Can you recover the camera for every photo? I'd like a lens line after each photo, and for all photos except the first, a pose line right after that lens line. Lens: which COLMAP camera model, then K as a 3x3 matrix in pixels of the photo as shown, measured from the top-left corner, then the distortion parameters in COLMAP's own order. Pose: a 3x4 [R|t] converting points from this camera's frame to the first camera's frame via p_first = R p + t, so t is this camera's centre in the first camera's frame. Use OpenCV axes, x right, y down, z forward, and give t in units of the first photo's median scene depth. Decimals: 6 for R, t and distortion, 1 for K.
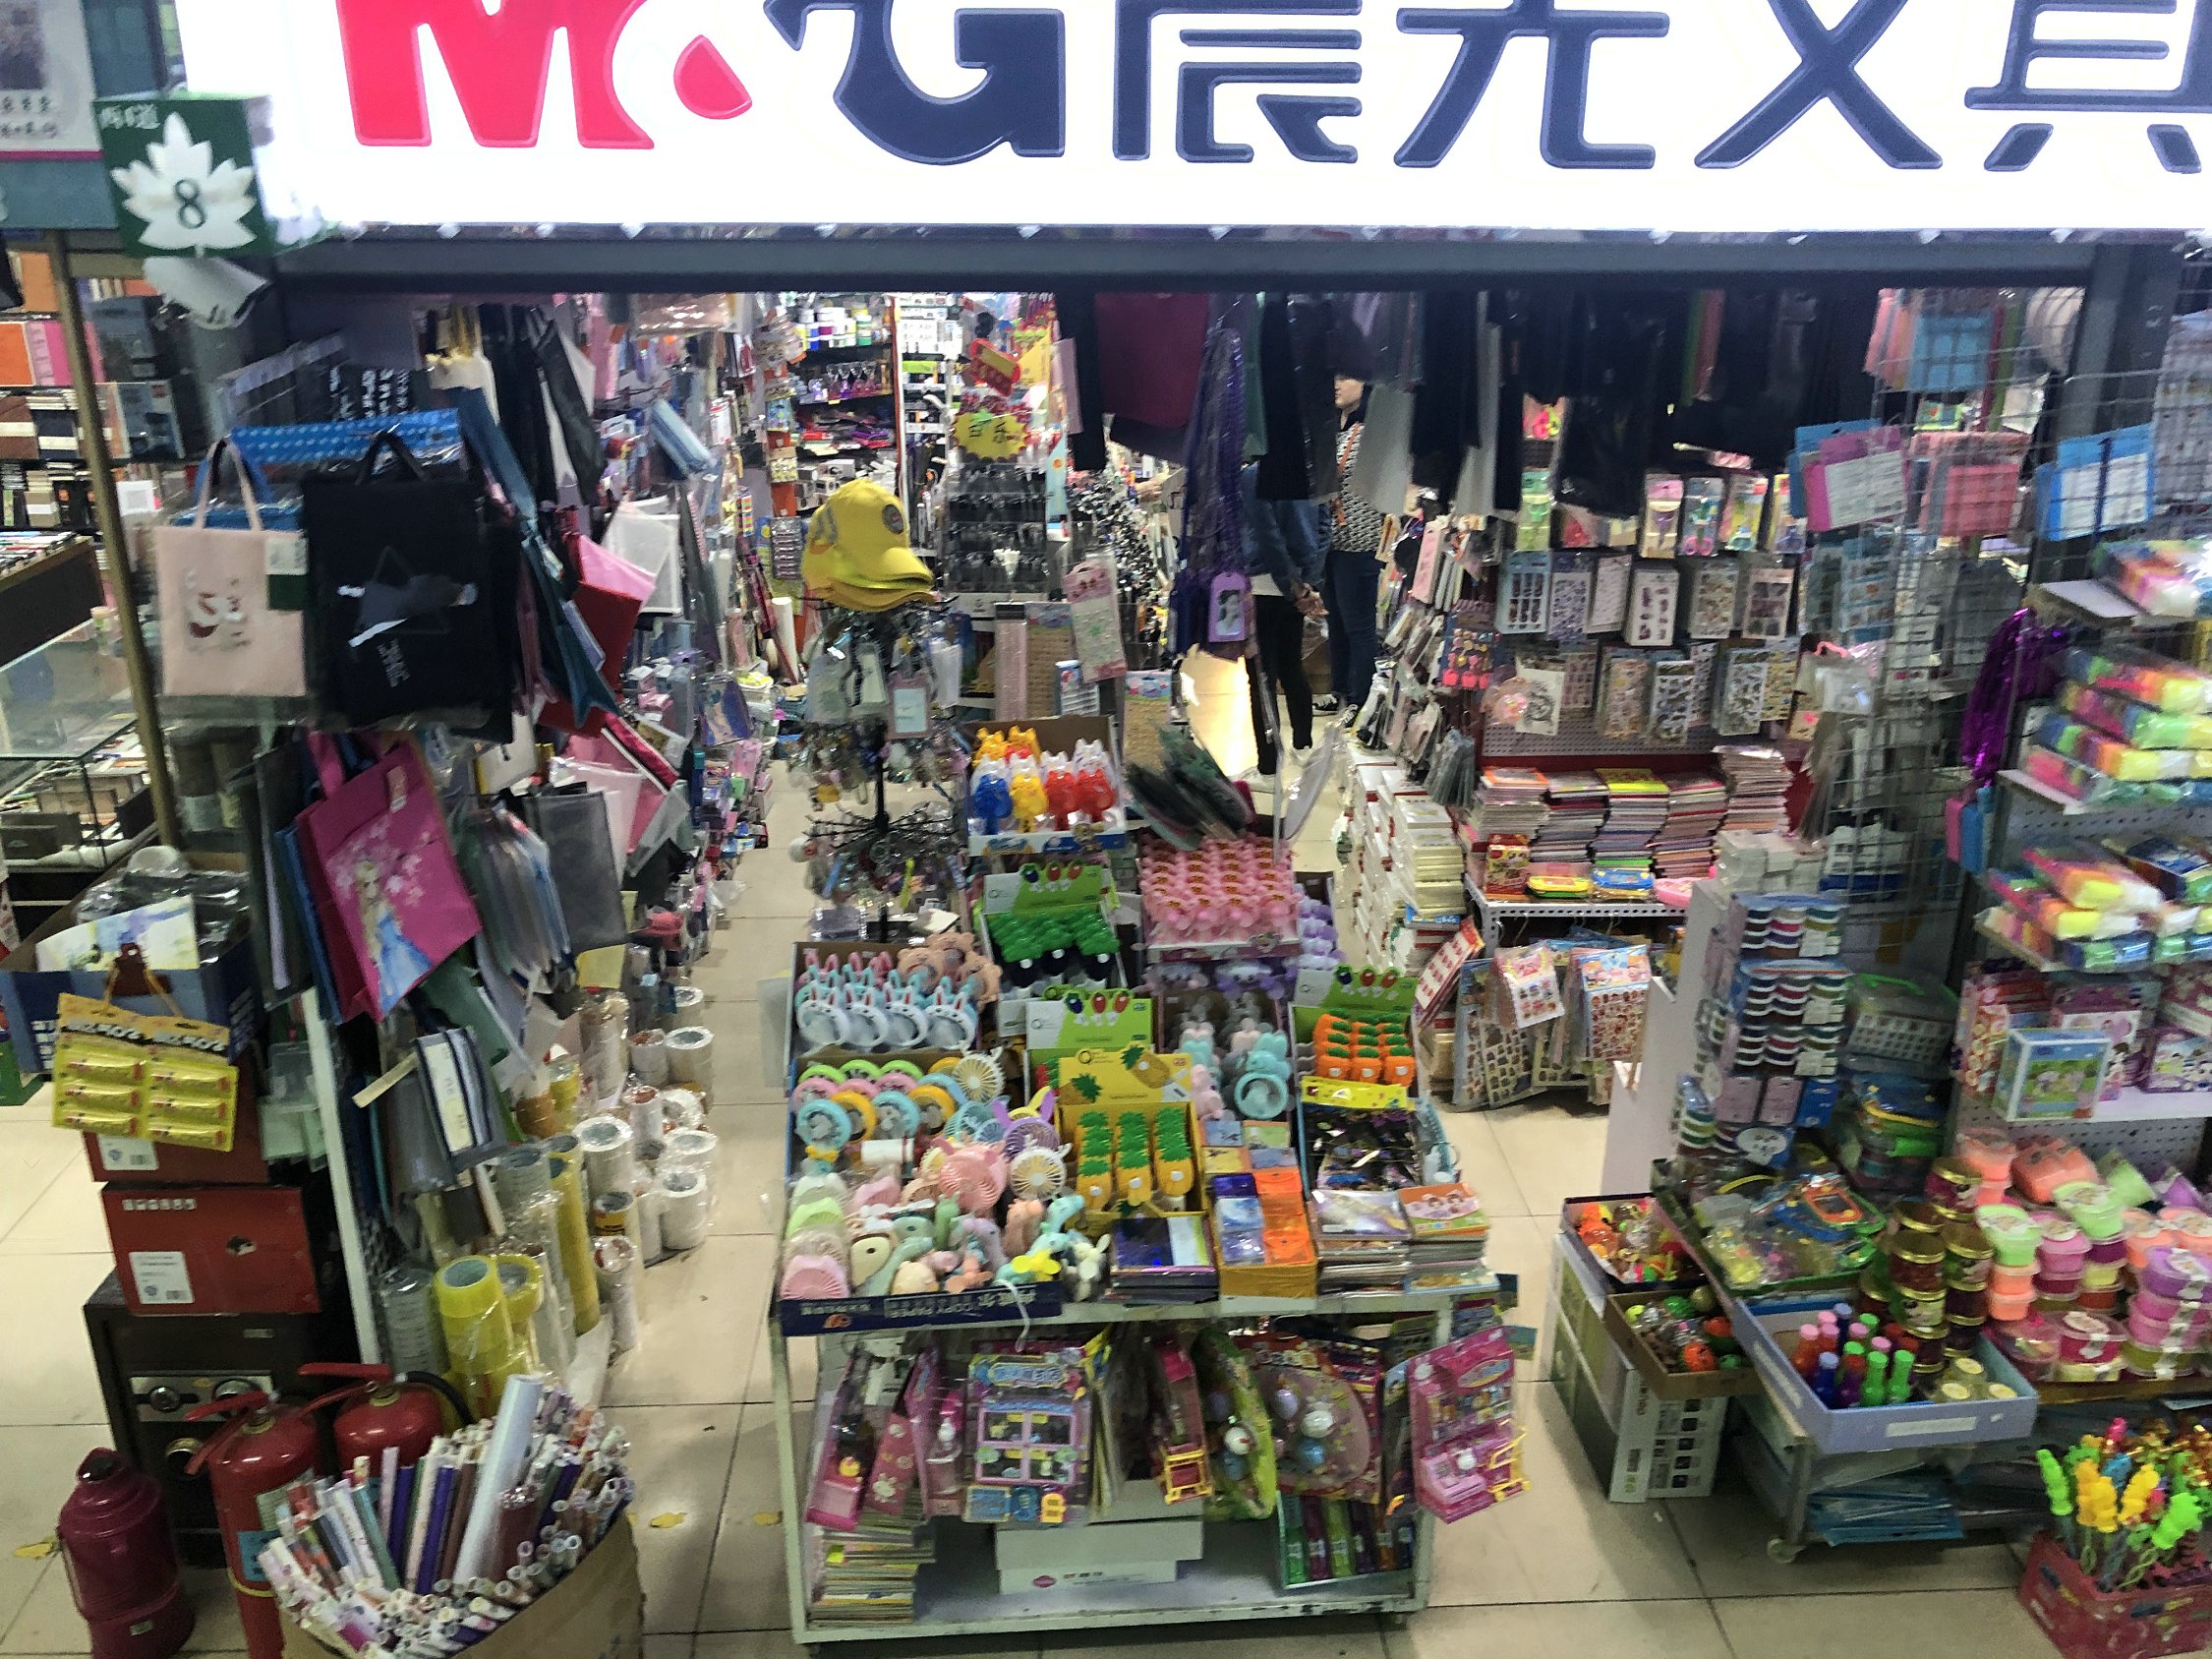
lens RADIAL K [[1811.9, 0, 1105.6], [0, 1811.9, 830.7], [0, 0, 1]] dist [0.001383, 0.012274]
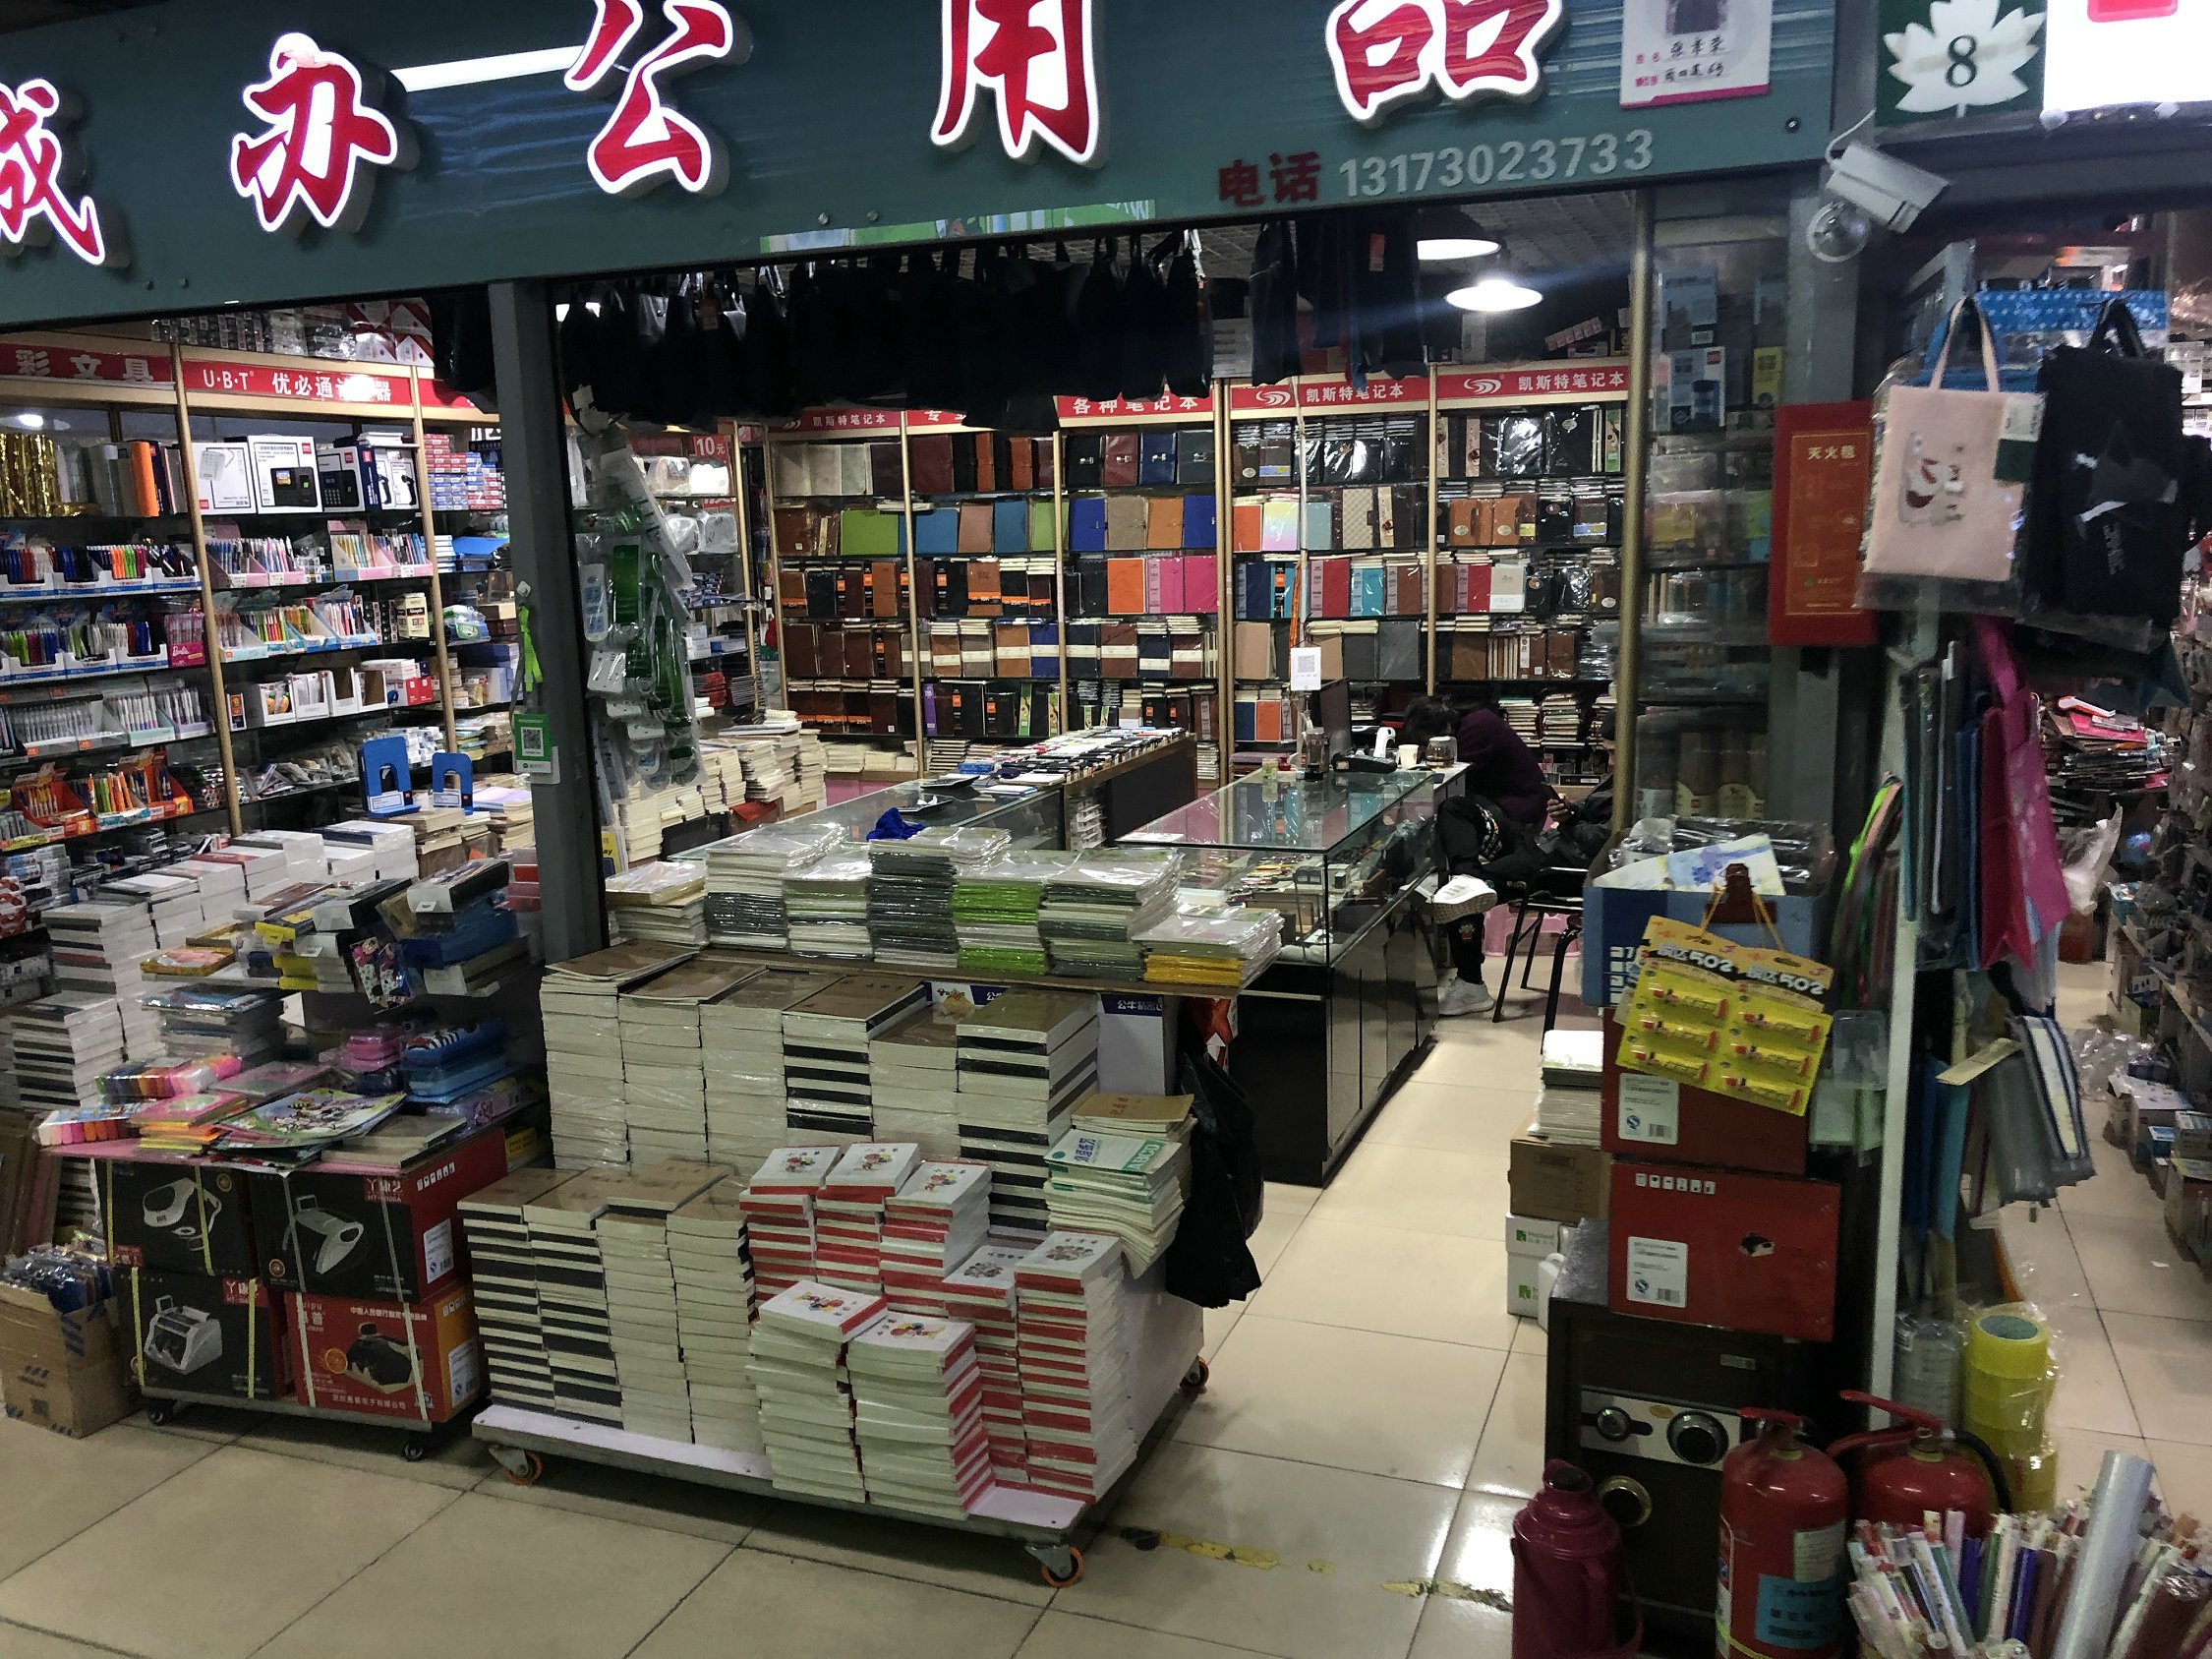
lens RADIAL K [[1811.9, 0, 1109.0], [0, 1811.9, 827.2], [0, 0, 1]] dist [0.001383, 0.012274]
pose [[0.913914, 0.039433, -0.403988, -0.450184], [-0.118565, 0.977798, -0.172779, 0.237270], [0.388205, 0.205804, 0.898299, 0.039937]]
